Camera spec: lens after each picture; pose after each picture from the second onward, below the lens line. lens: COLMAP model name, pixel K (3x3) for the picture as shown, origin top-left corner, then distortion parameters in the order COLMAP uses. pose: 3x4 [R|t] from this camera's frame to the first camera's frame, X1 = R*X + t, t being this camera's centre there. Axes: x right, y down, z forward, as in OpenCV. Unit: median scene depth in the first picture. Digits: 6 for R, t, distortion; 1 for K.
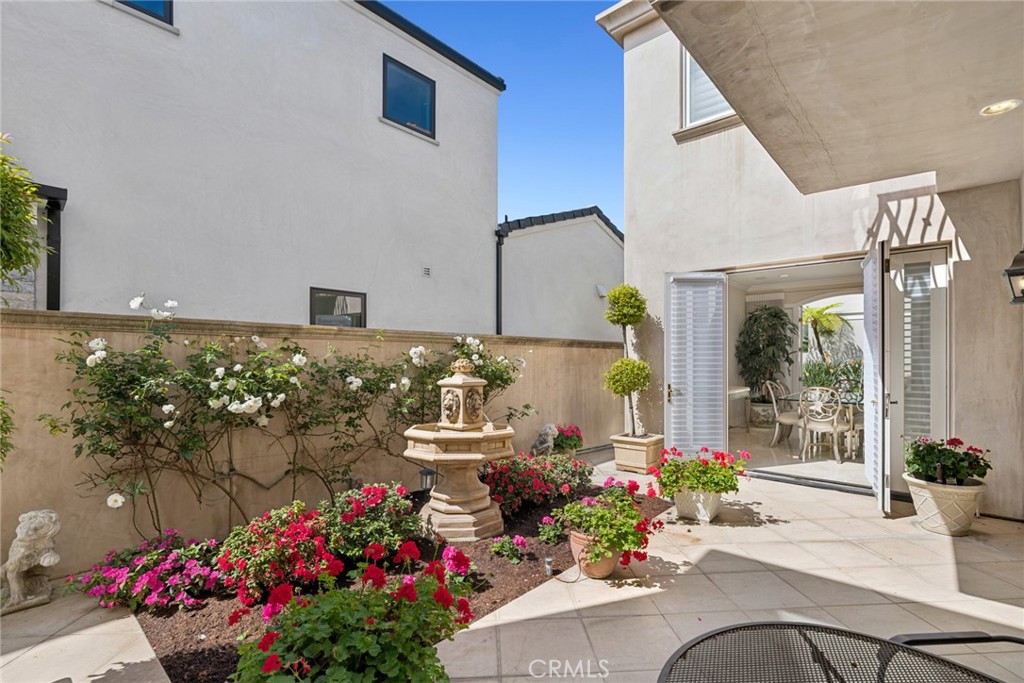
lens RADIAL K [[468.3, 0, 507.0], [0, 468.3, 358.9], [0, 0, 1]] dist [-0.005108, -0.000660]
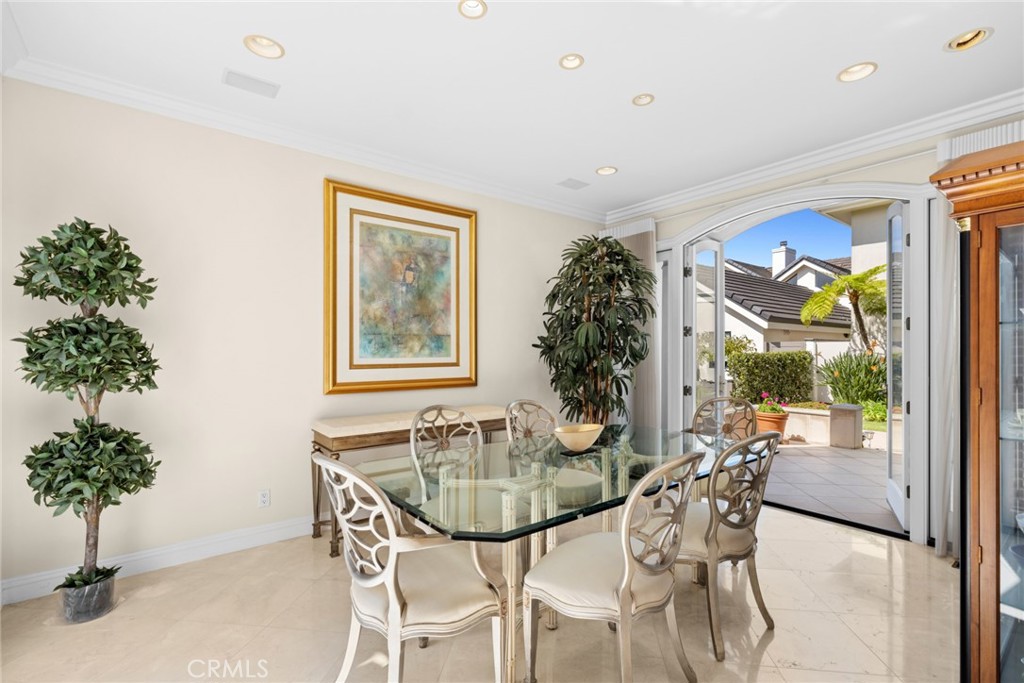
lens RADIAL K [[468.3, 0, 512.5], [0, 468.3, 342.9], [0, 0, 1]] dist [-0.005108, -0.000660]
pose [[0.983970, -0.000413, -0.178336, 0.314238], [-0.002095, 0.999902, -0.013876, 0.000459], [0.178324, 0.014027, 0.983872, 0.273687]]
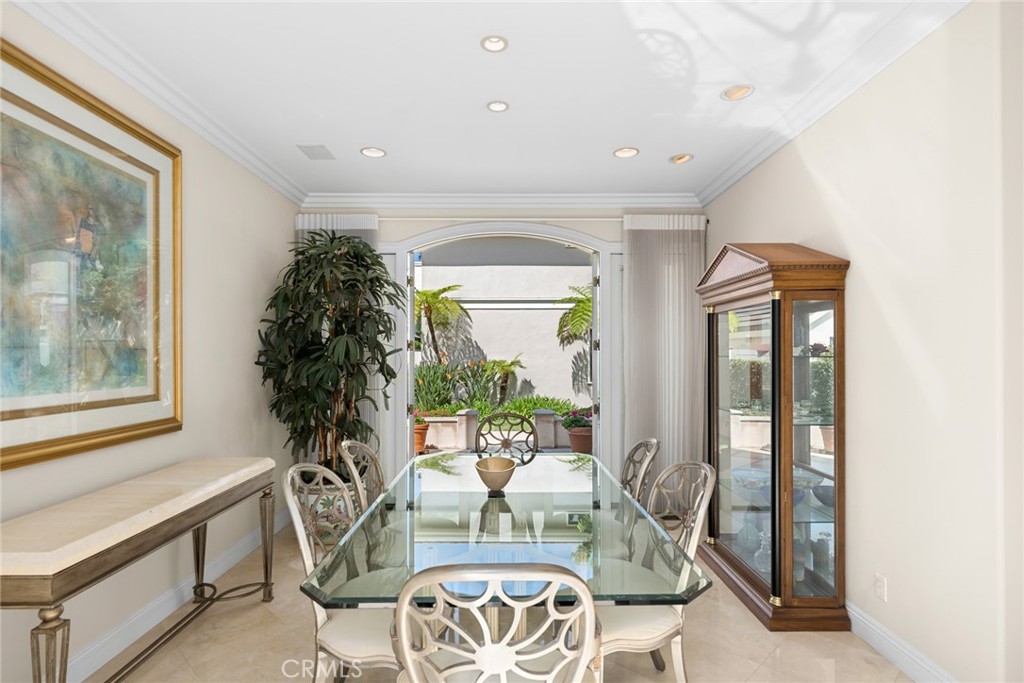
lens RADIAL K [[536.1, 0, 513.9], [0, 536.1, 349.3], [0, 0, 1]] dist [0.003188, -0.000150]
pose [[0.734148, 0.009662, 0.678920, 0.198834], [-0.000929, 0.999912, -0.013225, -0.005109], [-0.678988, 0.009079, 0.734093, 0.313649]]
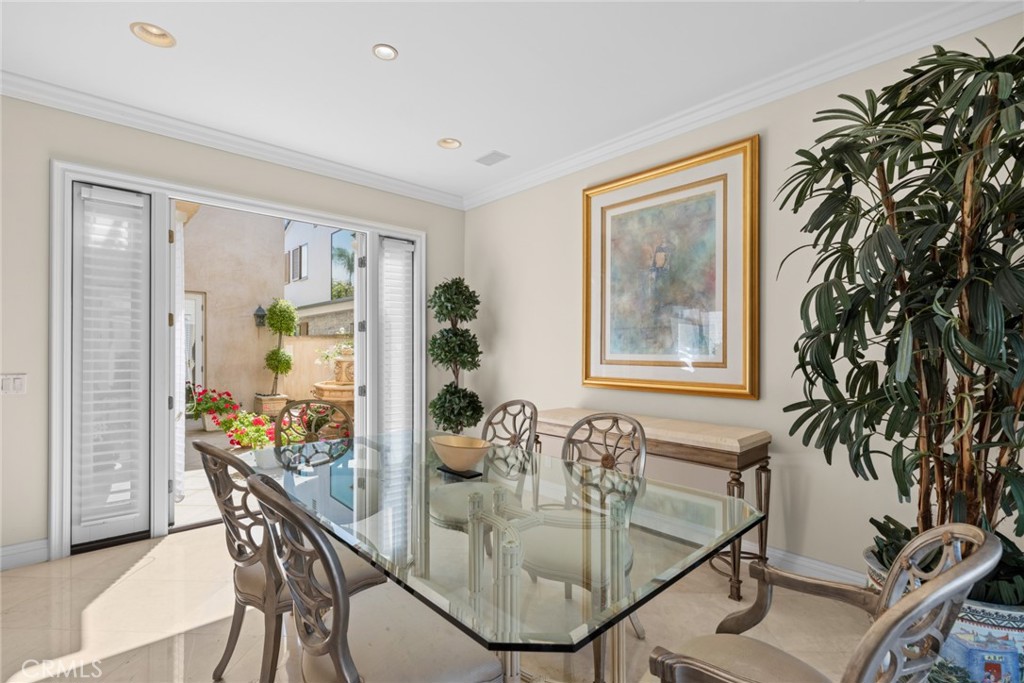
lens RADIAL K [[468.3, 0, 512.1], [0, 468.3, 346.8], [0, 0, 1]] dist [-0.005108, -0.000660]
pose [[-0.080038, -0.002897, -0.996788, 0.435129], [0.000332, 0.999996, -0.002933, 0.002214], [0.996792, -0.000565, -0.080037, 0.463058]]
